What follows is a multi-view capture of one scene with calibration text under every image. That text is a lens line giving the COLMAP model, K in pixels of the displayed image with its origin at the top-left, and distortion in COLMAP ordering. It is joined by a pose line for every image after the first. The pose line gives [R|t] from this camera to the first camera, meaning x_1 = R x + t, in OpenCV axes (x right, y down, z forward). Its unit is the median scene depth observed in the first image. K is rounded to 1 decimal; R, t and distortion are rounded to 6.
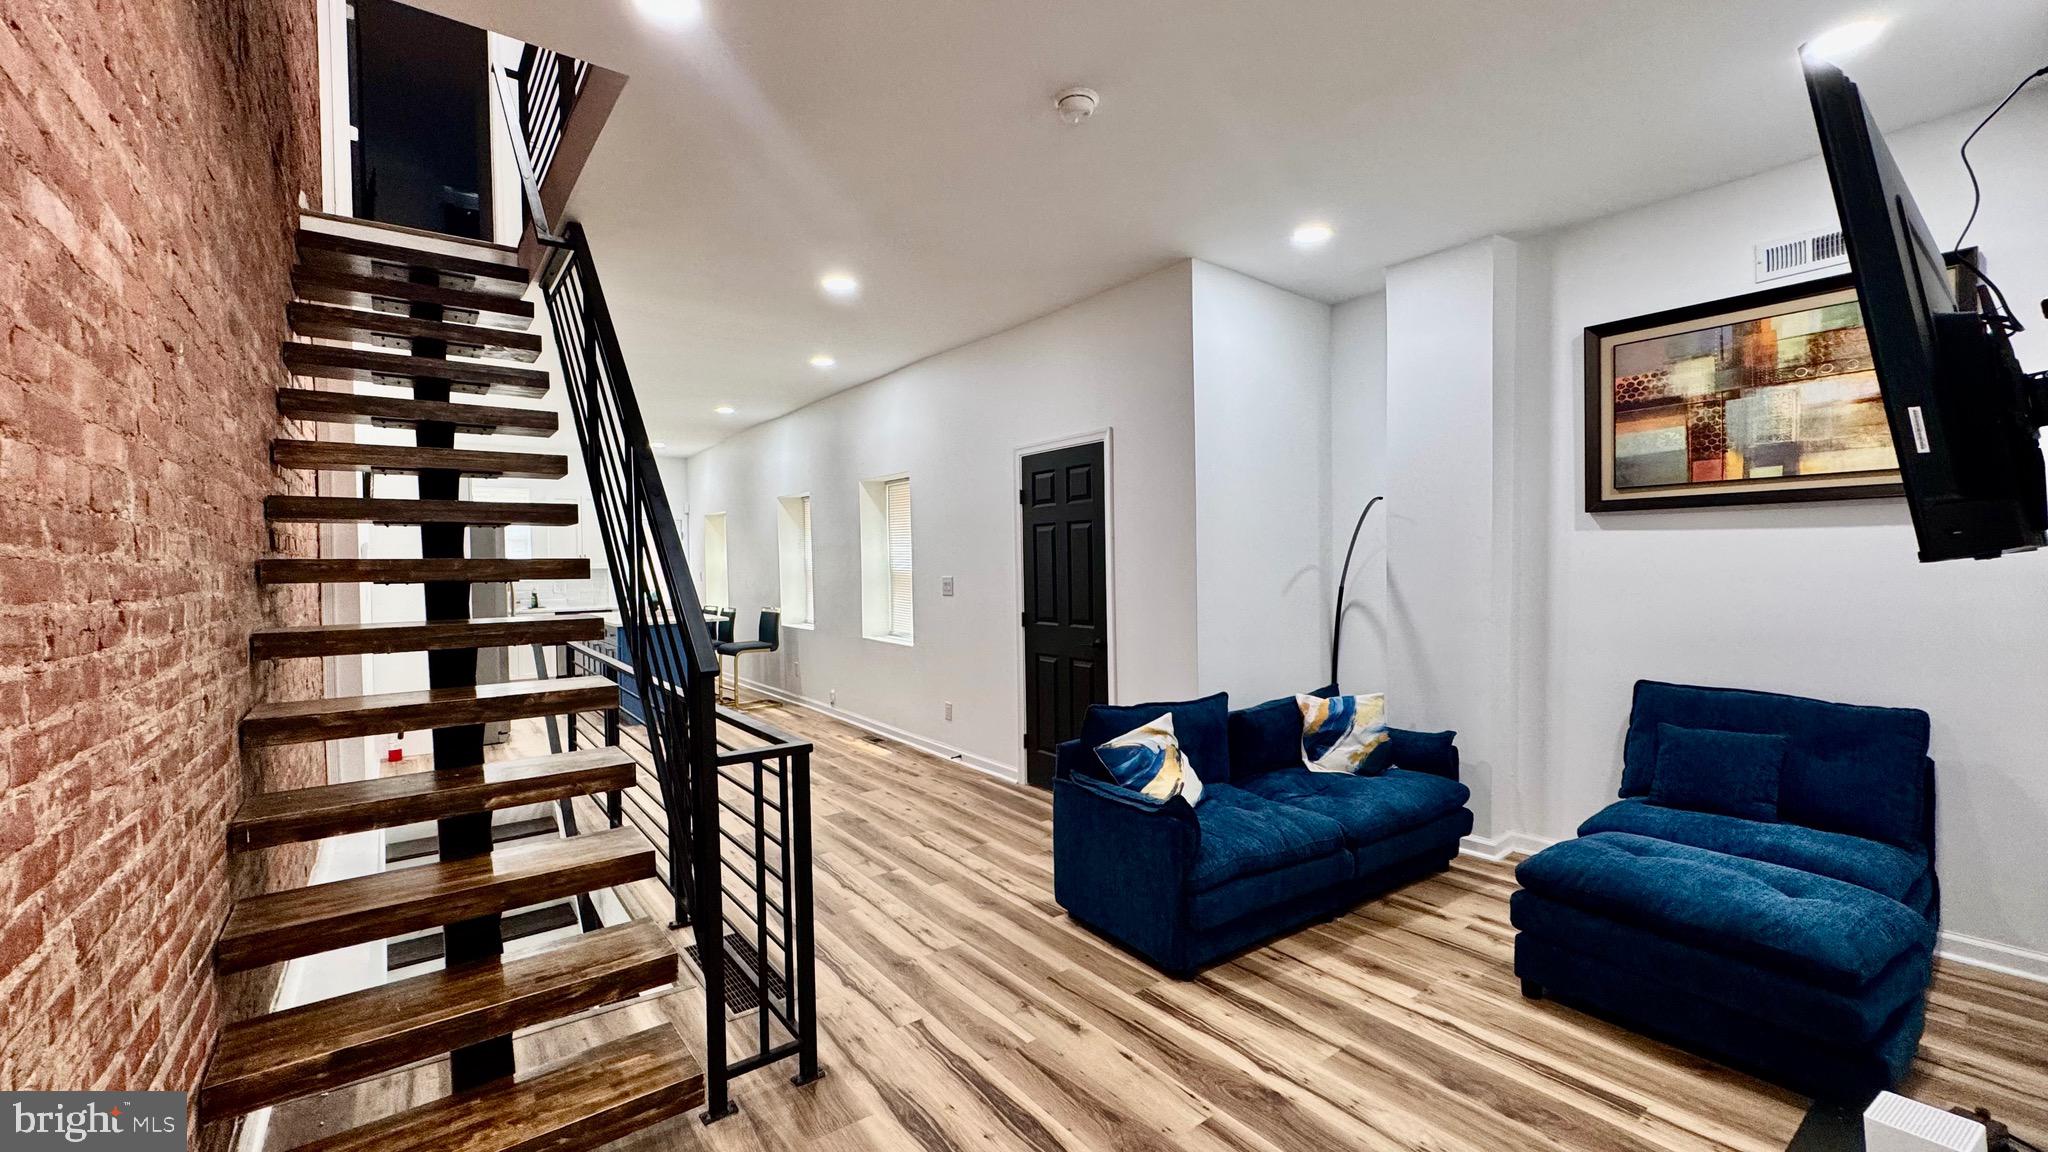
lens RADIAL K [[816.2, 0, 1030.6], [0, 816.2, 584.4], [0, 0, 1]] dist [-0.001491, 0.000646]
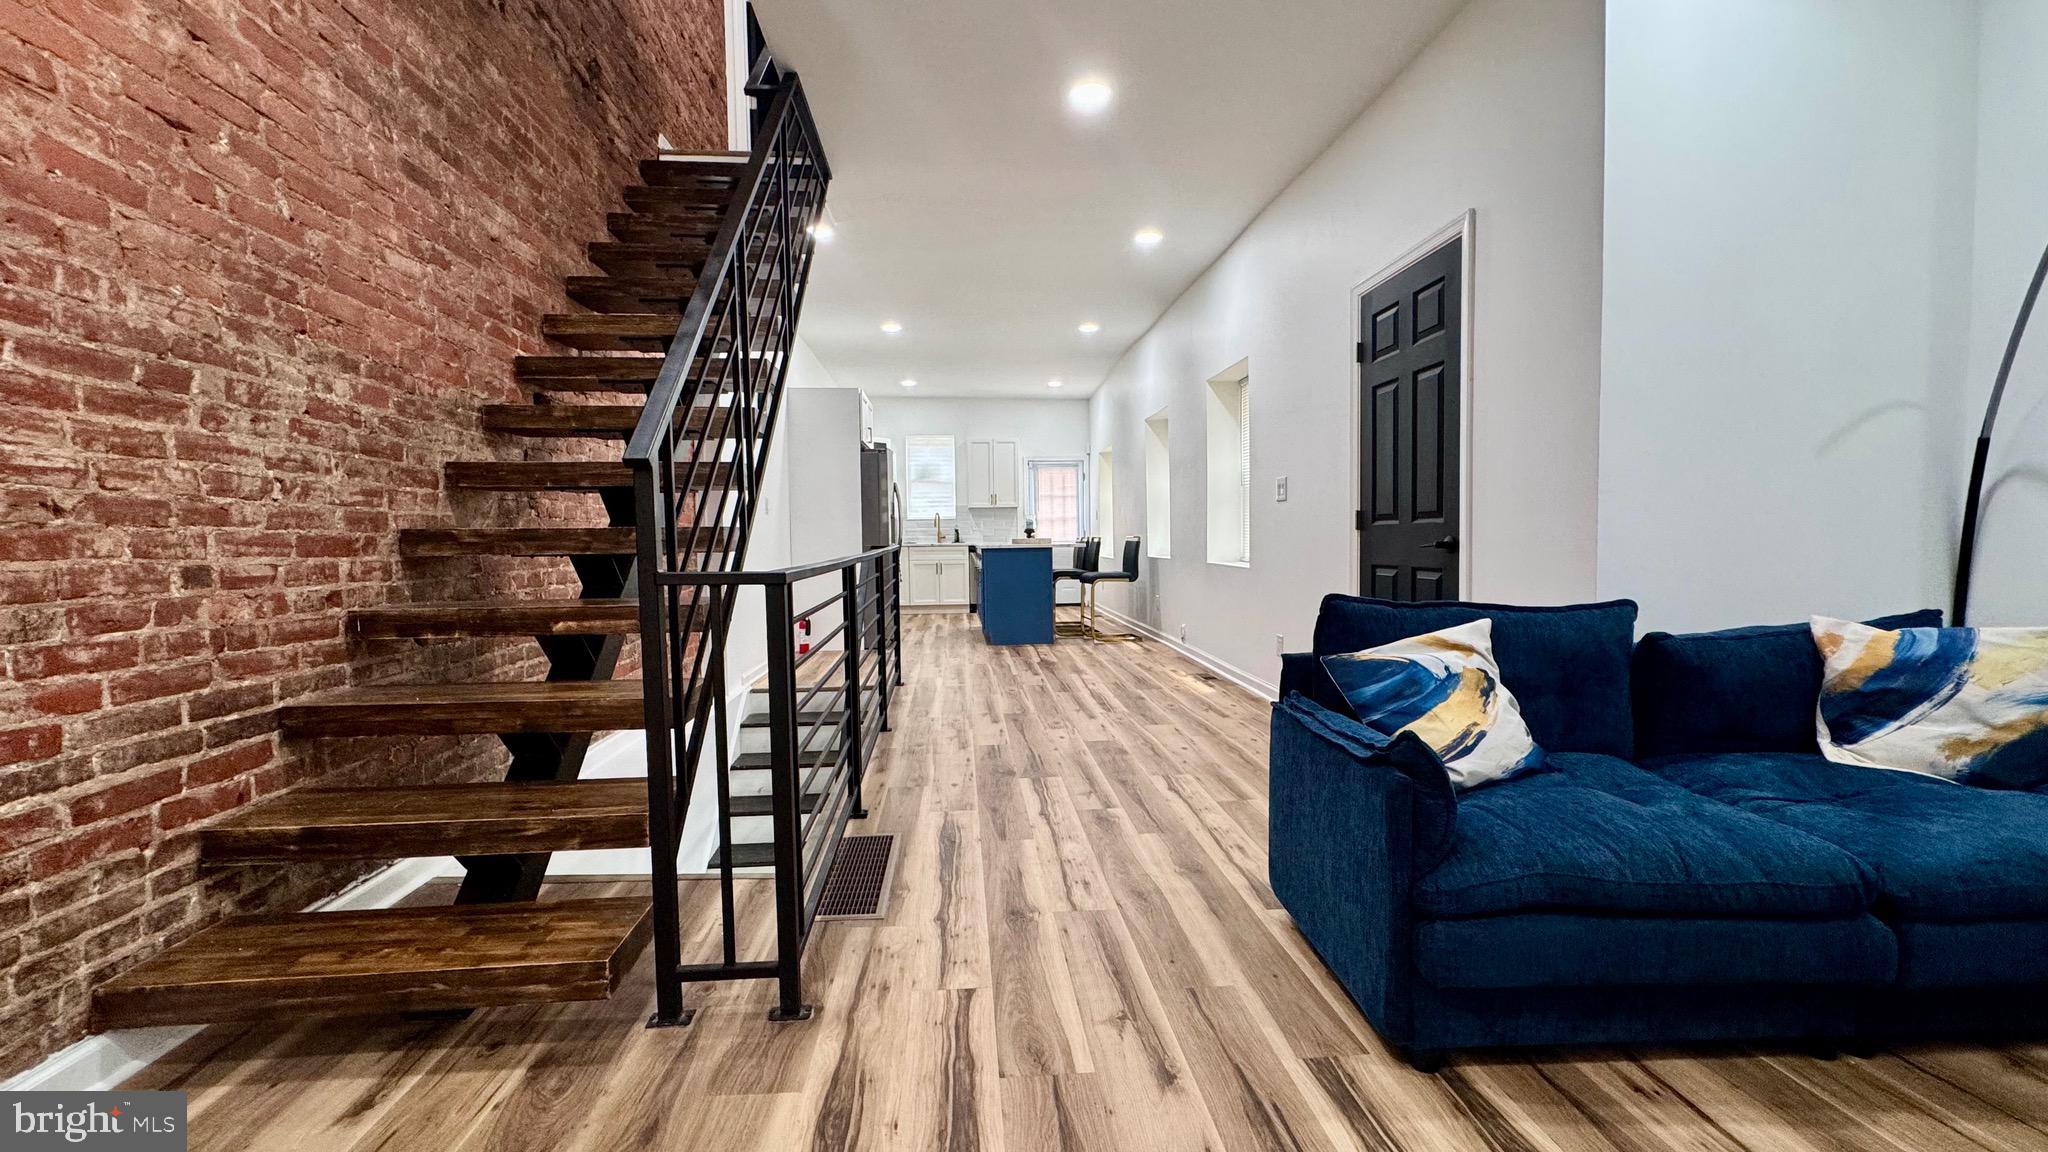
lens RADIAL K [[816.2, 0, 1024.5], [0, 816.2, 578.9], [0, 0, 1]] dist [-0.001491, 0.000646]
pose [[0.842244, 0.030956, -0.538208, 0.184348], [-0.014650, 0.999296, 0.034551, 0.101509], [0.538898, -0.021215, 0.842104, 0.290592]]
